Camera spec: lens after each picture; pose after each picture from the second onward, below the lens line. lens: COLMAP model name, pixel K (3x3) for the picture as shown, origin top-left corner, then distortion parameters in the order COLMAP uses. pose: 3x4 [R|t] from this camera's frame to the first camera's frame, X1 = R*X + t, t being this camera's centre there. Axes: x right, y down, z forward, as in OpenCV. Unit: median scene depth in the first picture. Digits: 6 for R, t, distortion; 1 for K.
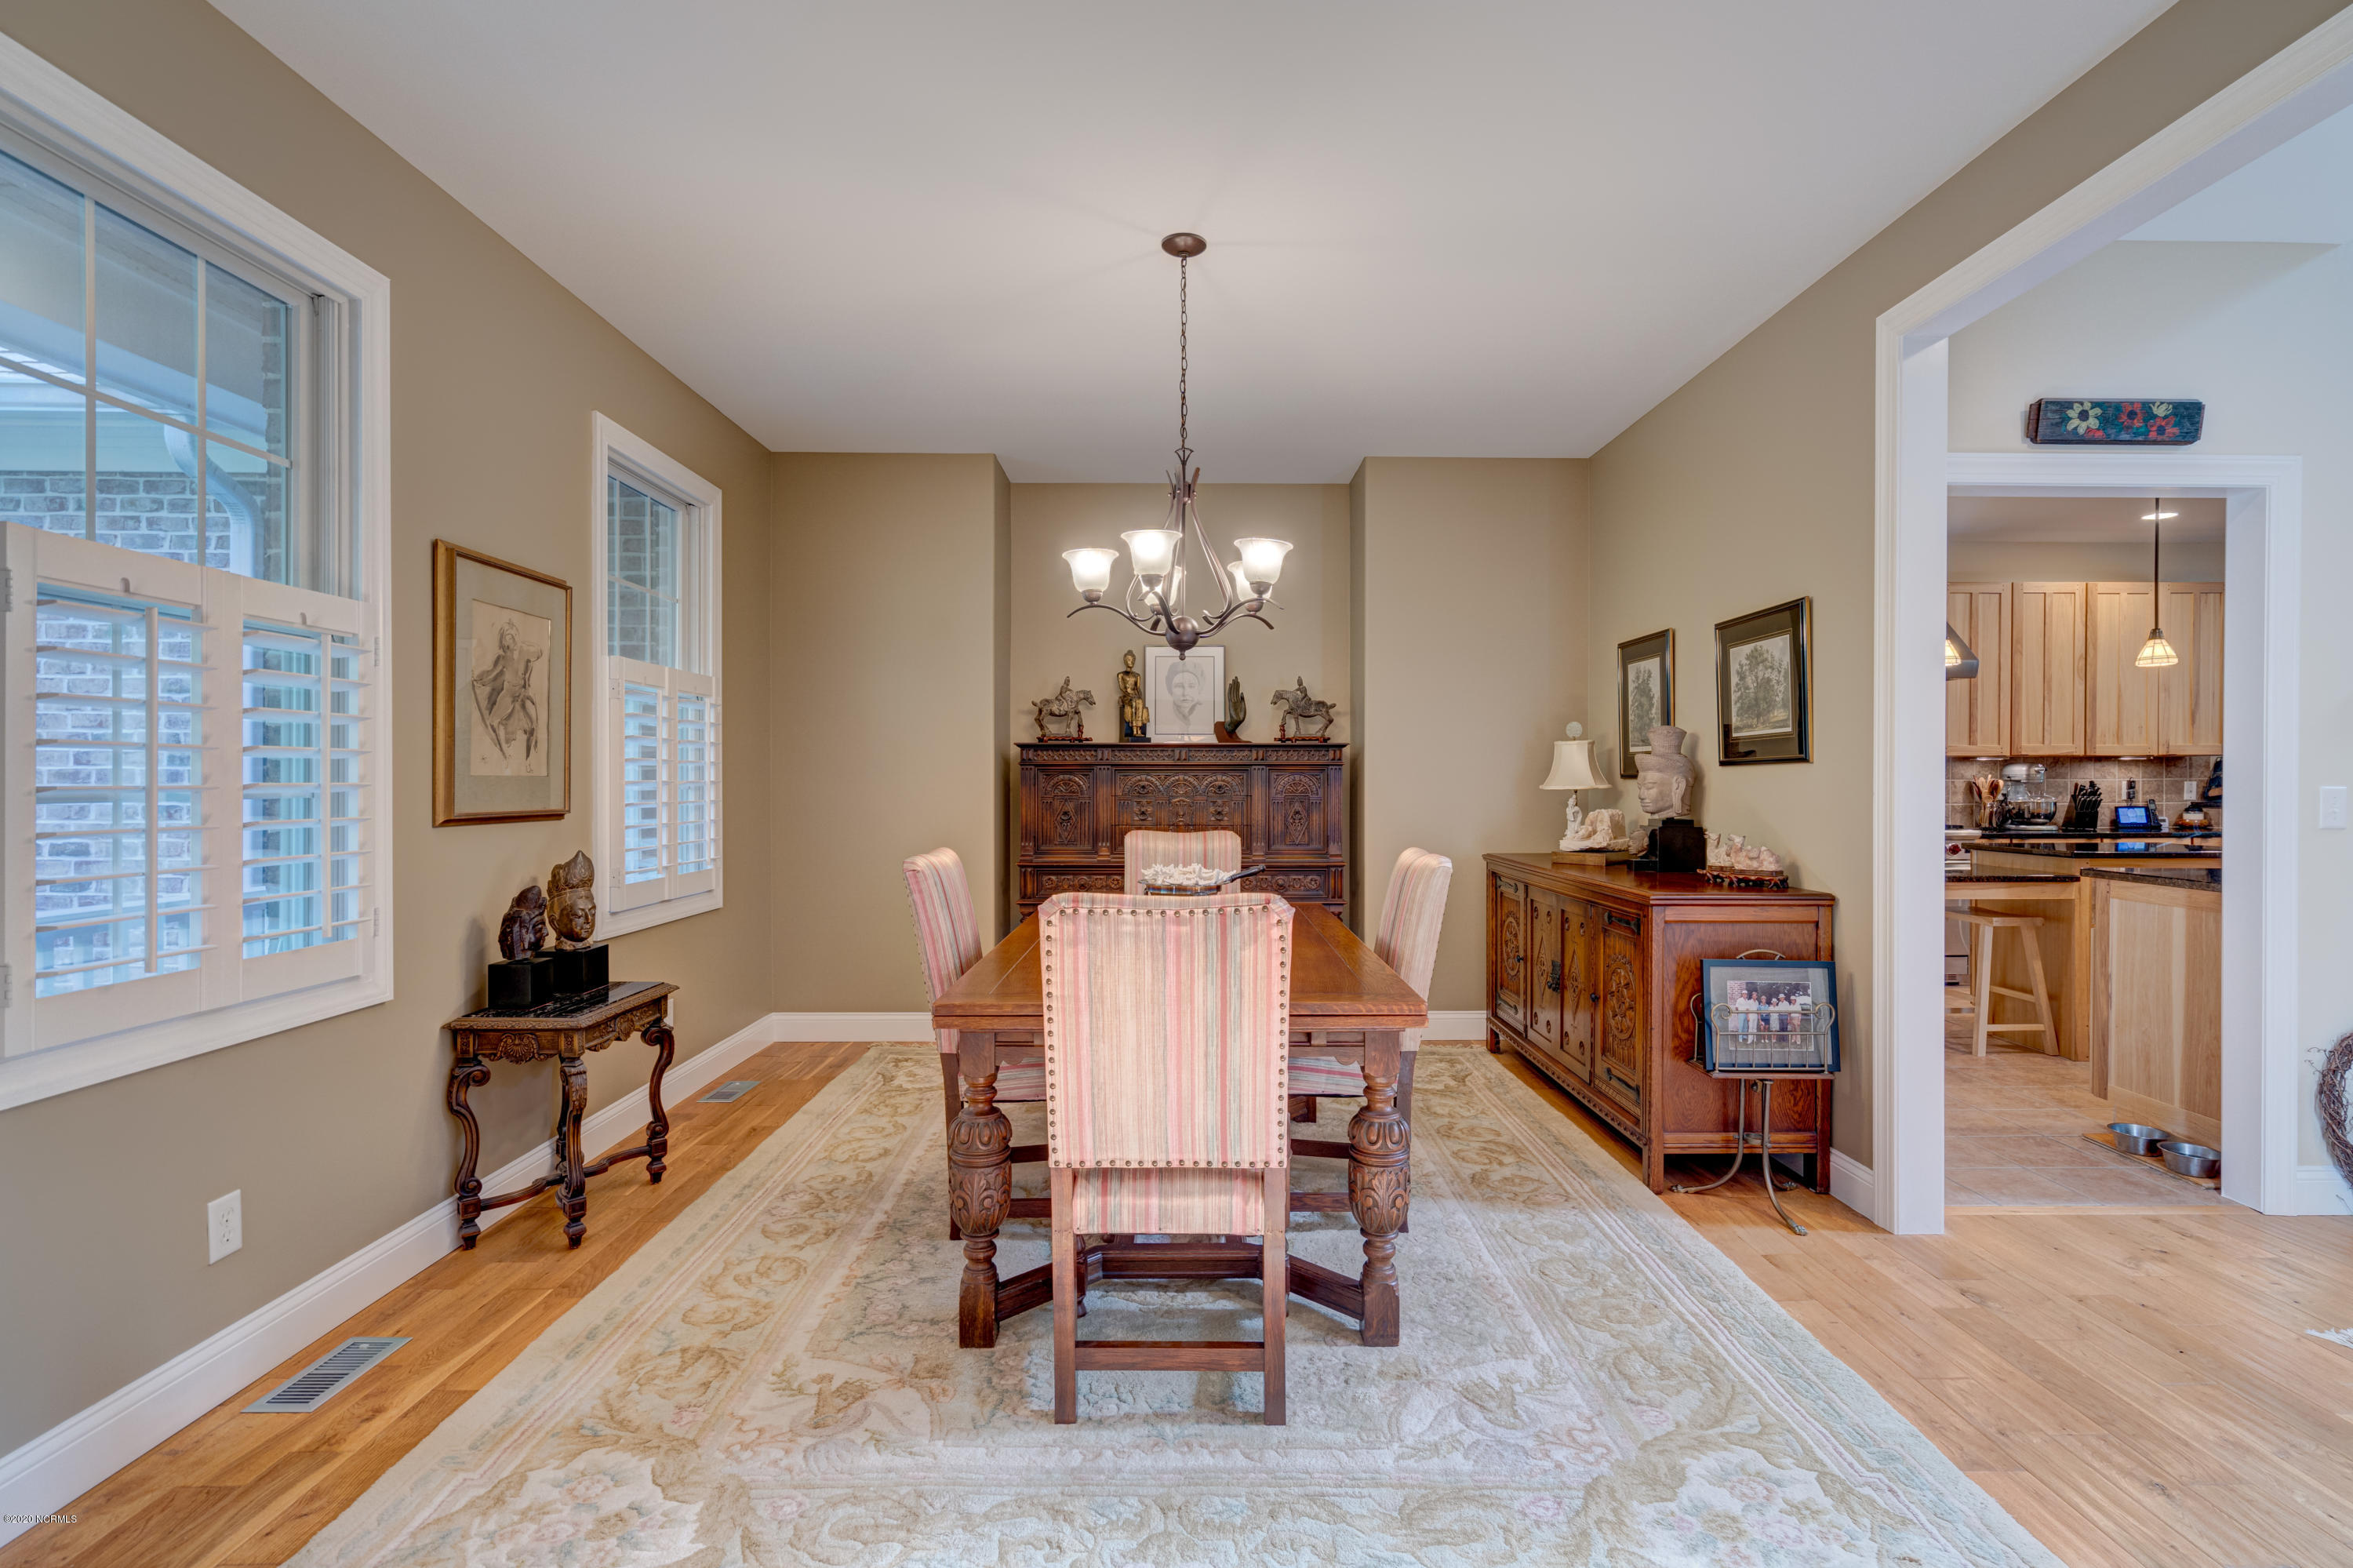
lens RADIAL K [[1116.4, 0, 1196.9], [0, 1116.4, 789.7], [0, 0, 1]] dist [-0.001534, 0.000024]
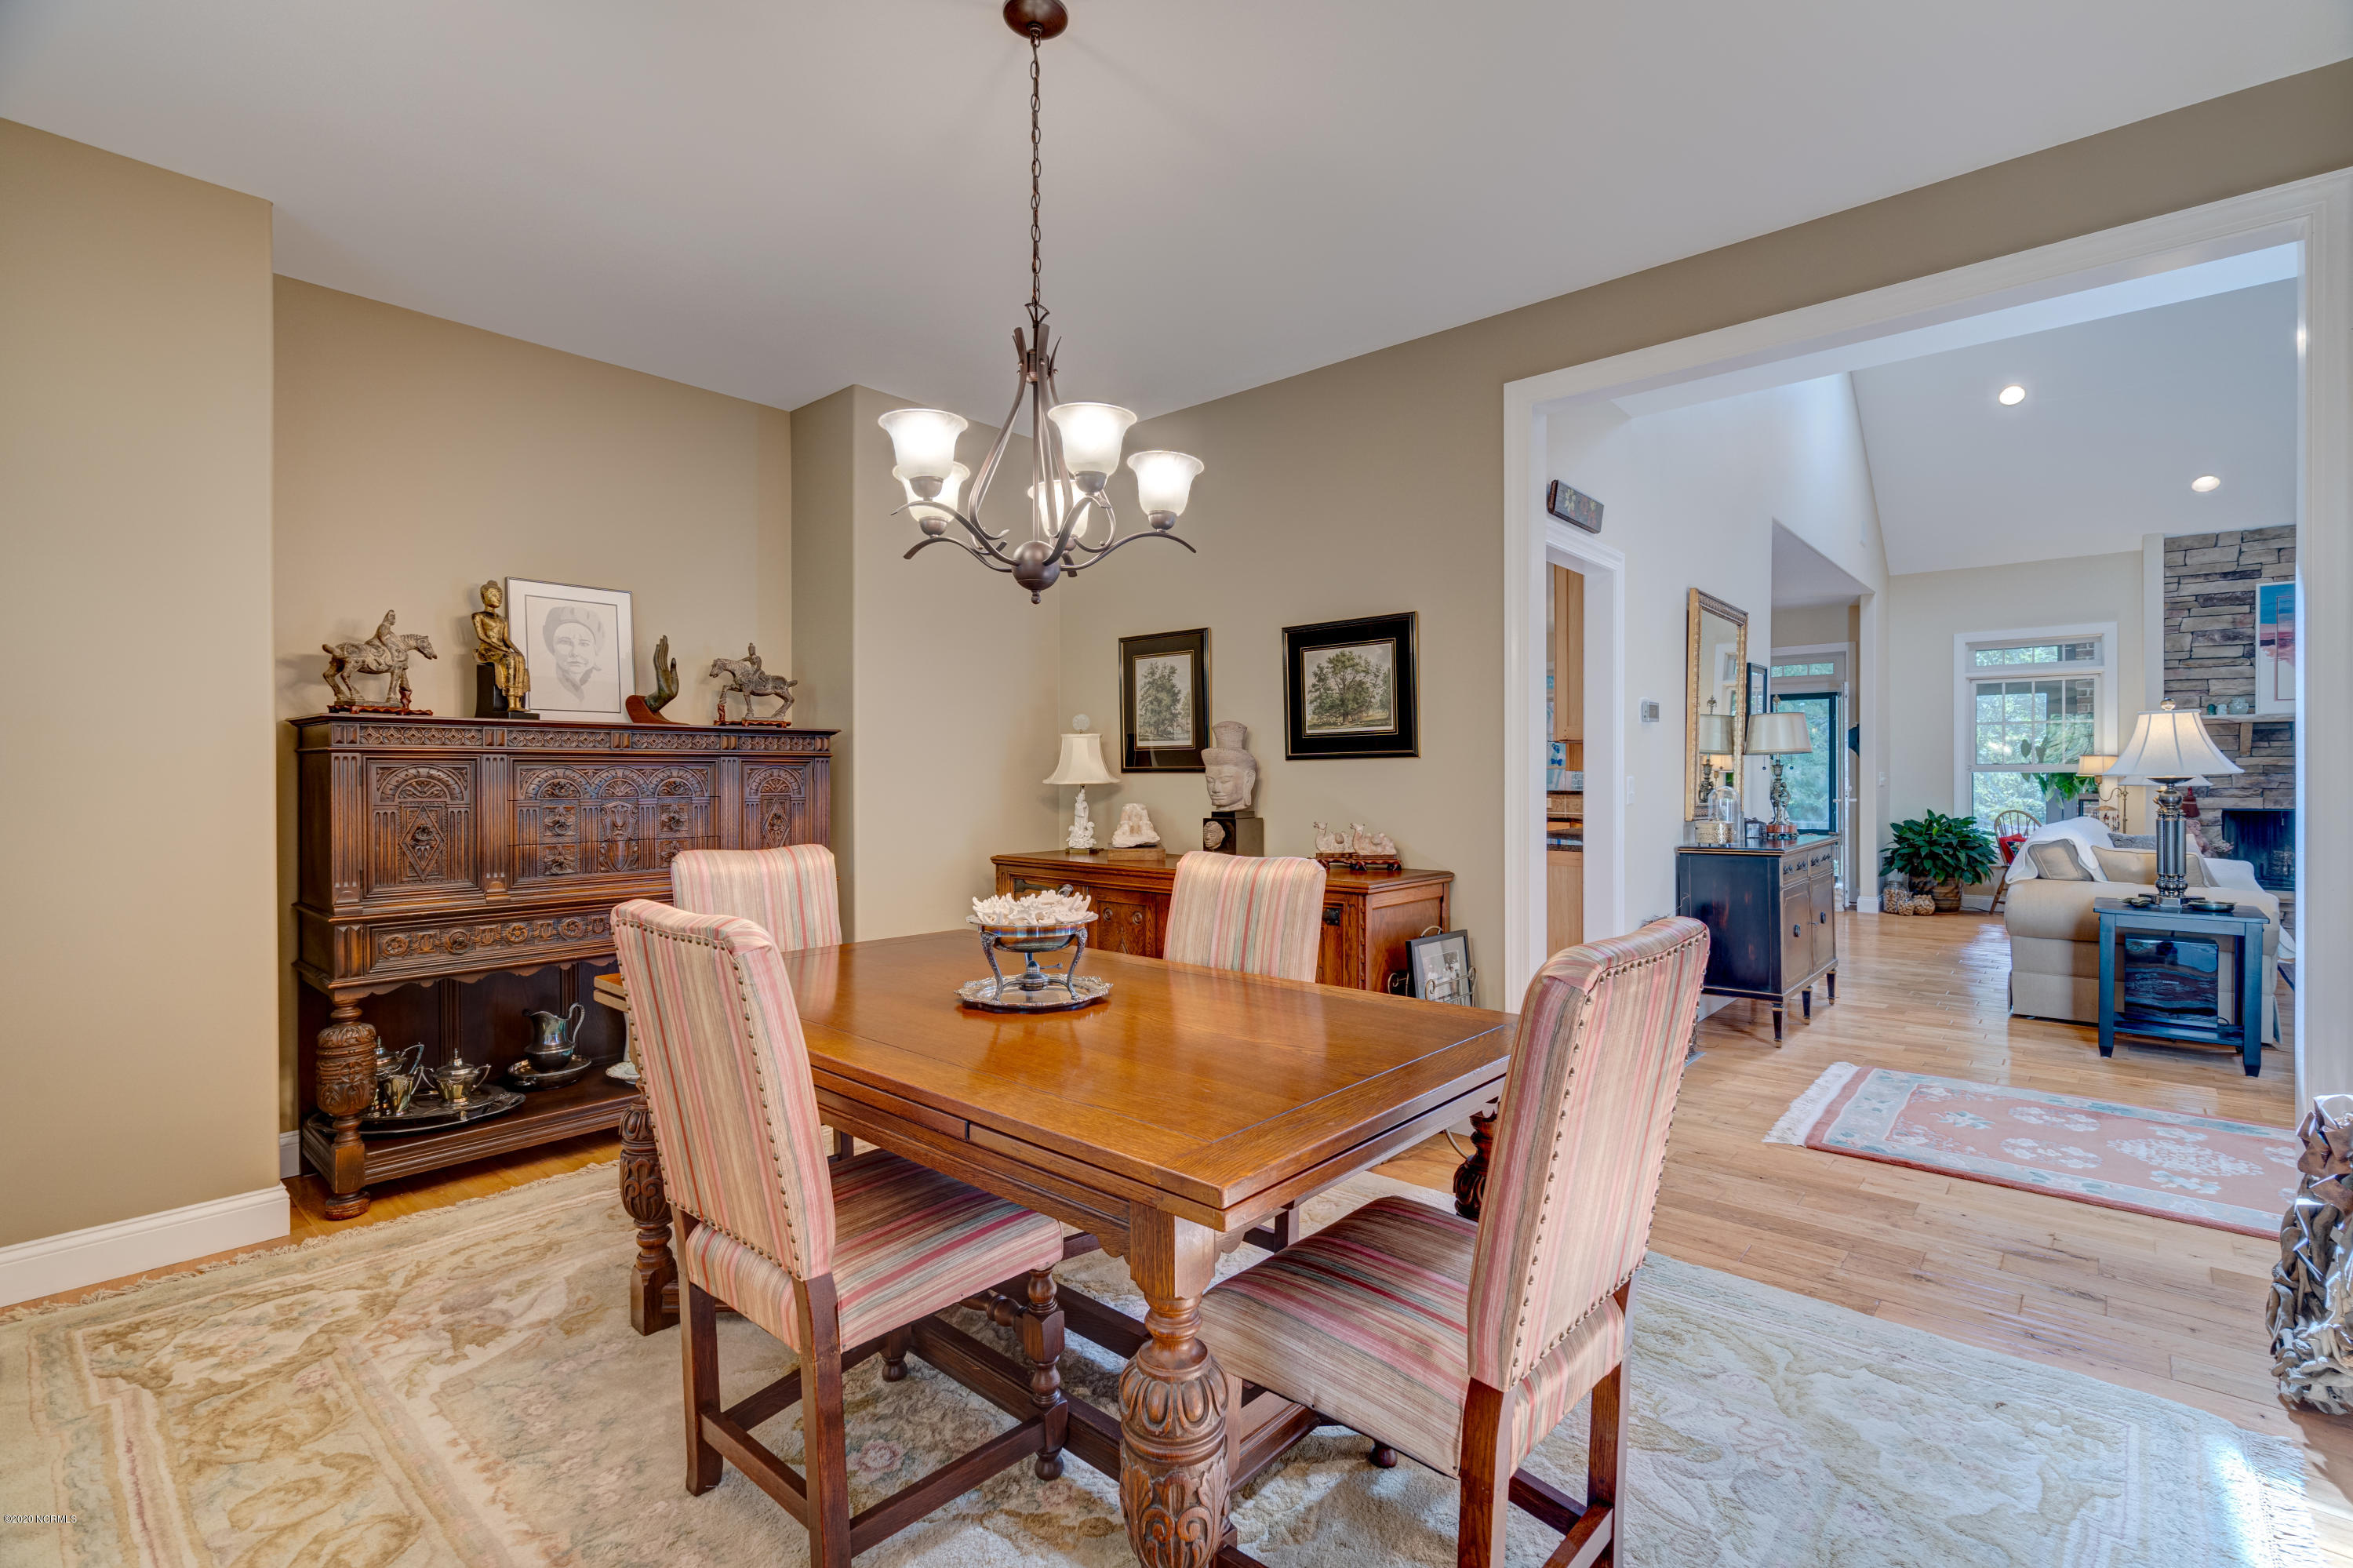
lens RADIAL K [[1075.5, 0, 1196.0], [0, 1075.5, 768.5], [0, 0, 1]] dist [-0.001929, 0.000969]
pose [[0.668586, 0.002076, 0.743632, -0.399047], [0.010783, 0.999864, -0.012486, -0.001556], [-0.743557, 0.016367, 0.668472, 0.412416]]
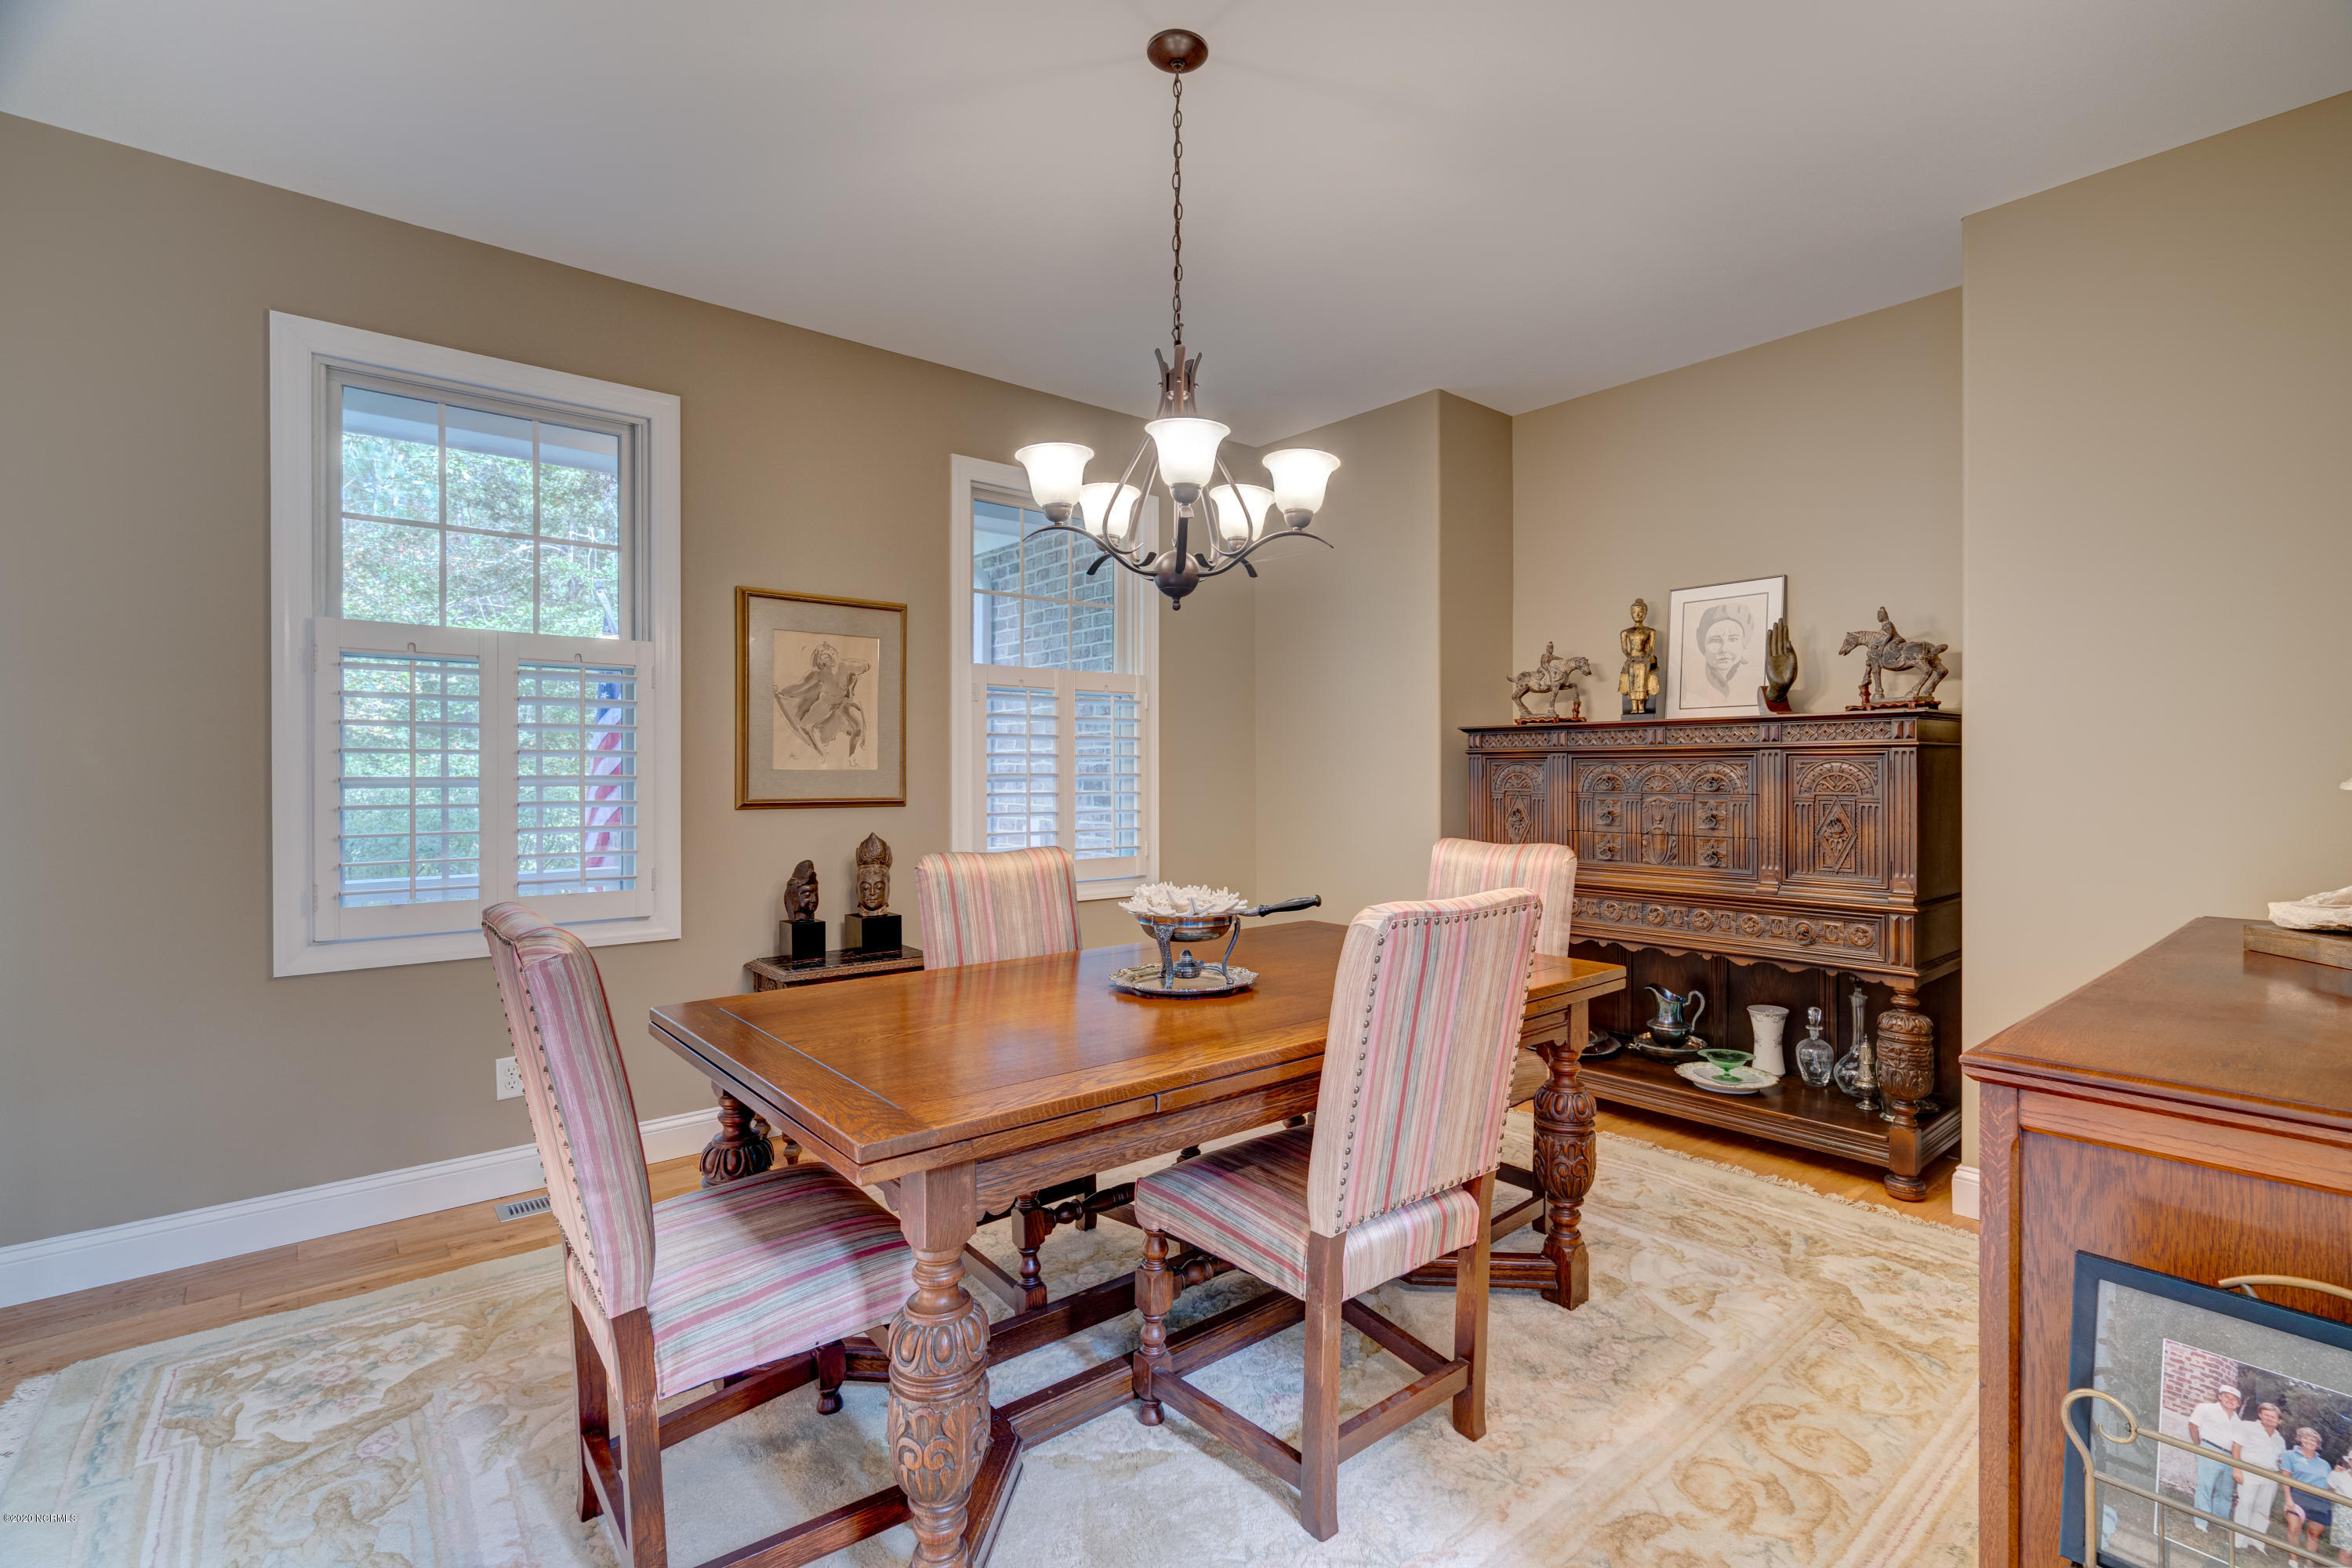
lens RADIAL K [[1075.0, 0, 1195.5], [0, 1075.0, 768.5], [0, 0, 1]] dist [-0.001929, 0.000969]
pose [[0.636266, -0.002751, -0.771465, 0.482699], [-0.005536, 0.999952, -0.008131, -0.004841], [0.771450, 0.009444, 0.636220, 0.483788]]
